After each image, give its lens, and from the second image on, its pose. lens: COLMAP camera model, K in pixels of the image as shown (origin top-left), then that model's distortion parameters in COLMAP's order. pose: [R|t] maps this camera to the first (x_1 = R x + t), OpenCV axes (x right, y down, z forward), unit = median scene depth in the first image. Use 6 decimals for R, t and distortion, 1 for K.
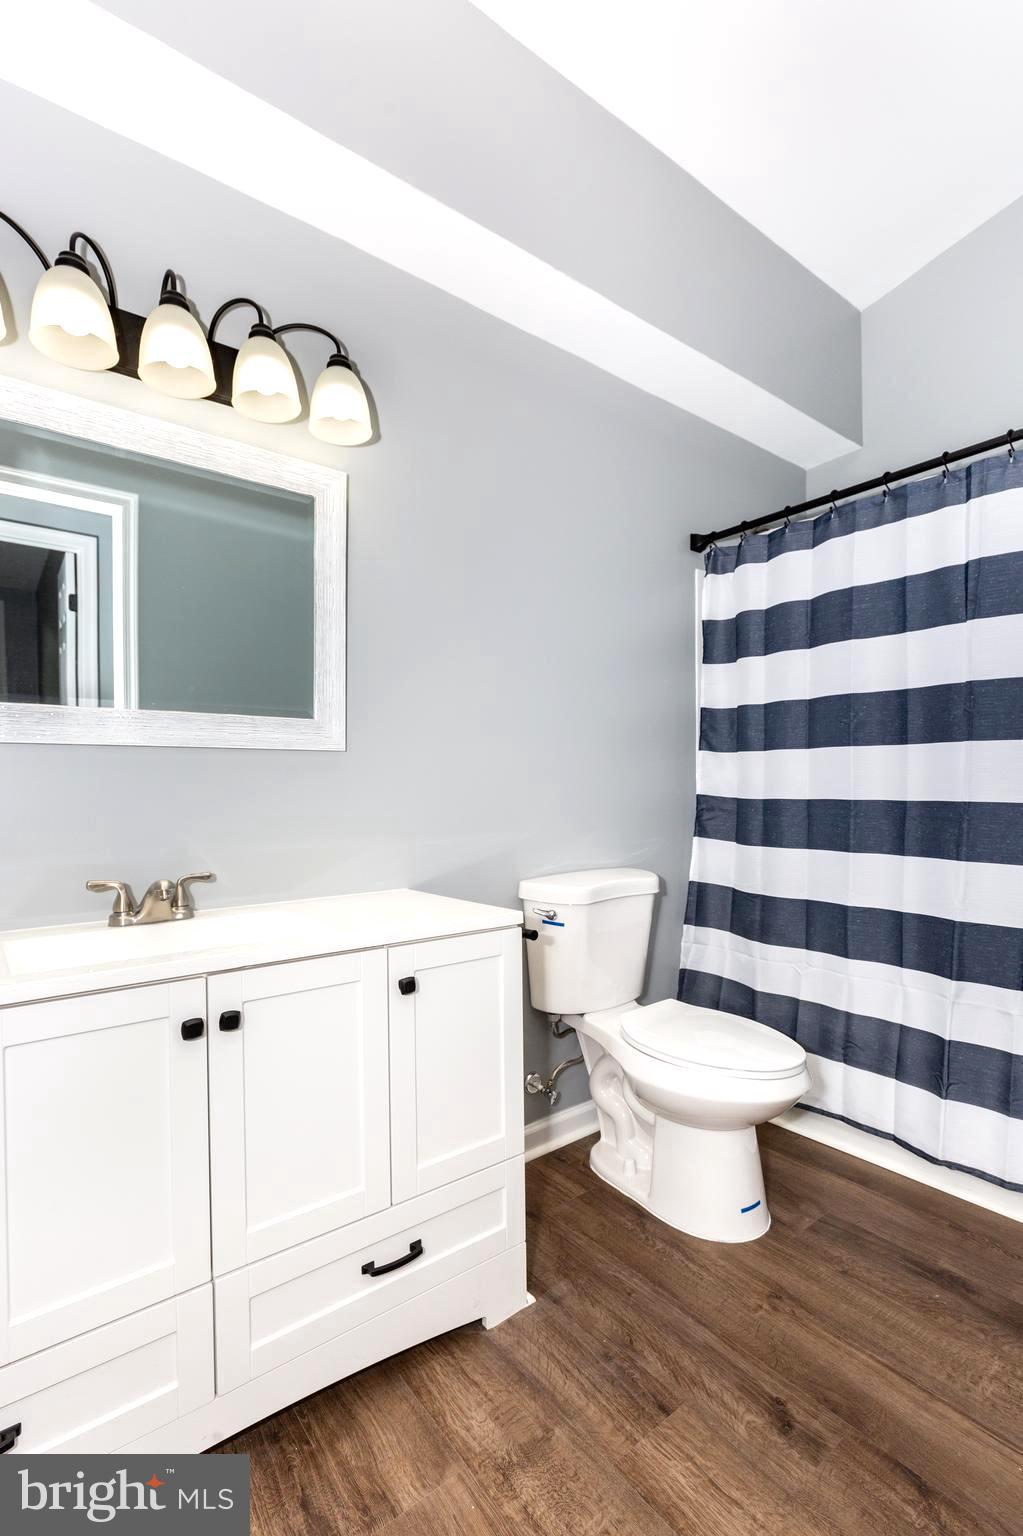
lens RADIAL K [[711.3, 0, 509.2], [0, 711.3, 804.8], [0, 0, 1]] dist [0.005923, -0.000517]
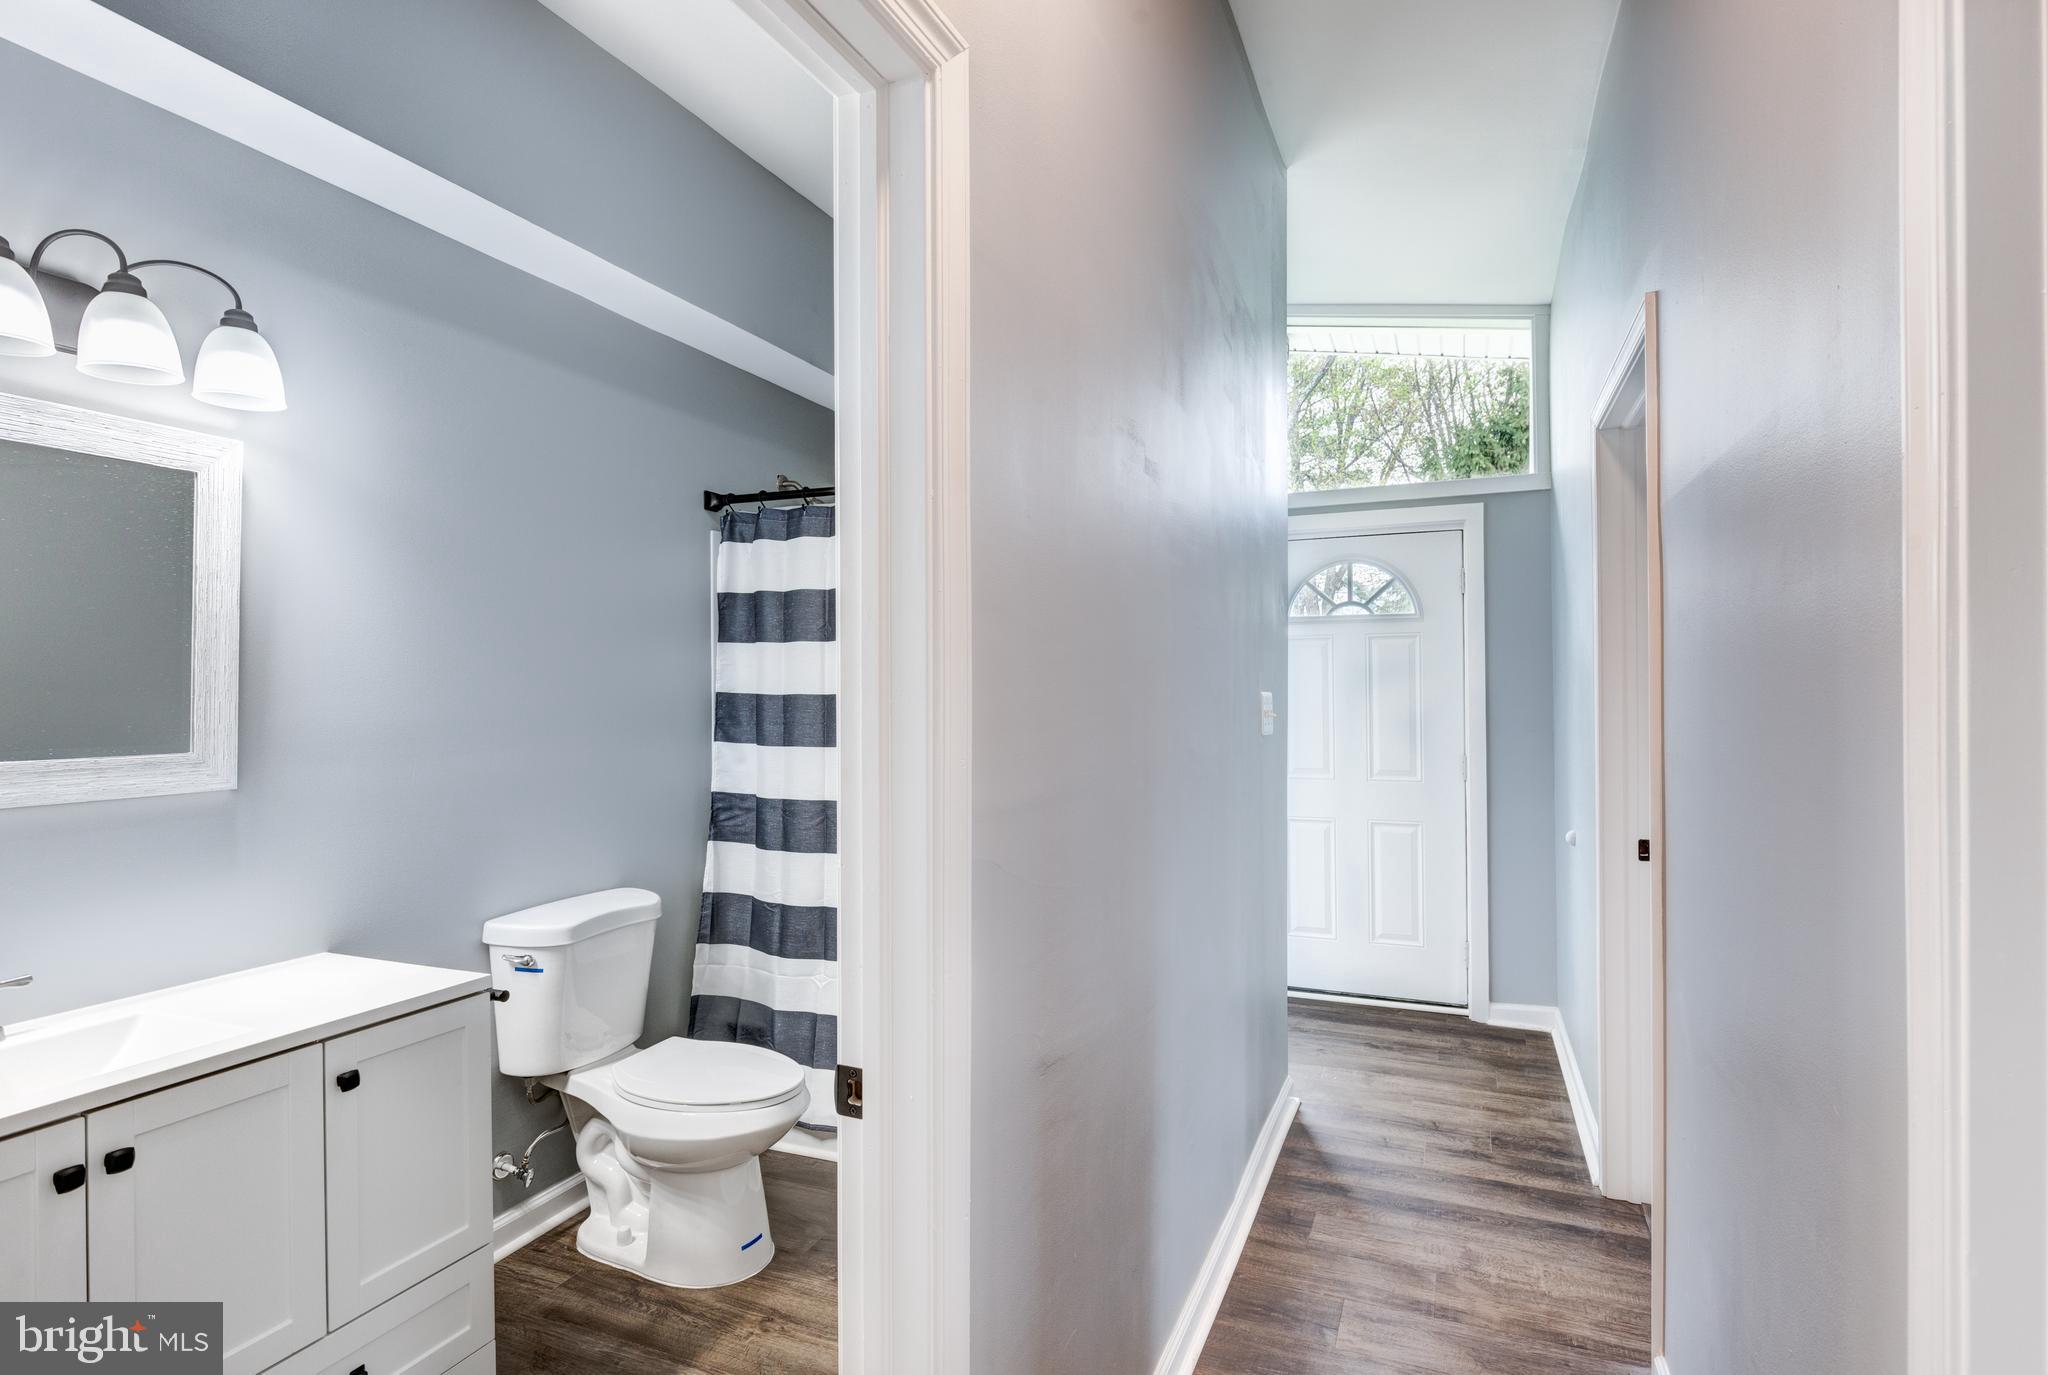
lens RADIAL K [[1033.0, 0, 1024.0], [0, 1033.0, 687.5], [0, 0, 1]] dist [0.000189, -0.000691]
pose [[0.874713, 0.002853, 0.484632, -0.018183], [0.012572, 0.999513, -0.028574, -0.116156], [-0.484478, 0.031087, 0.874251, -0.340476]]
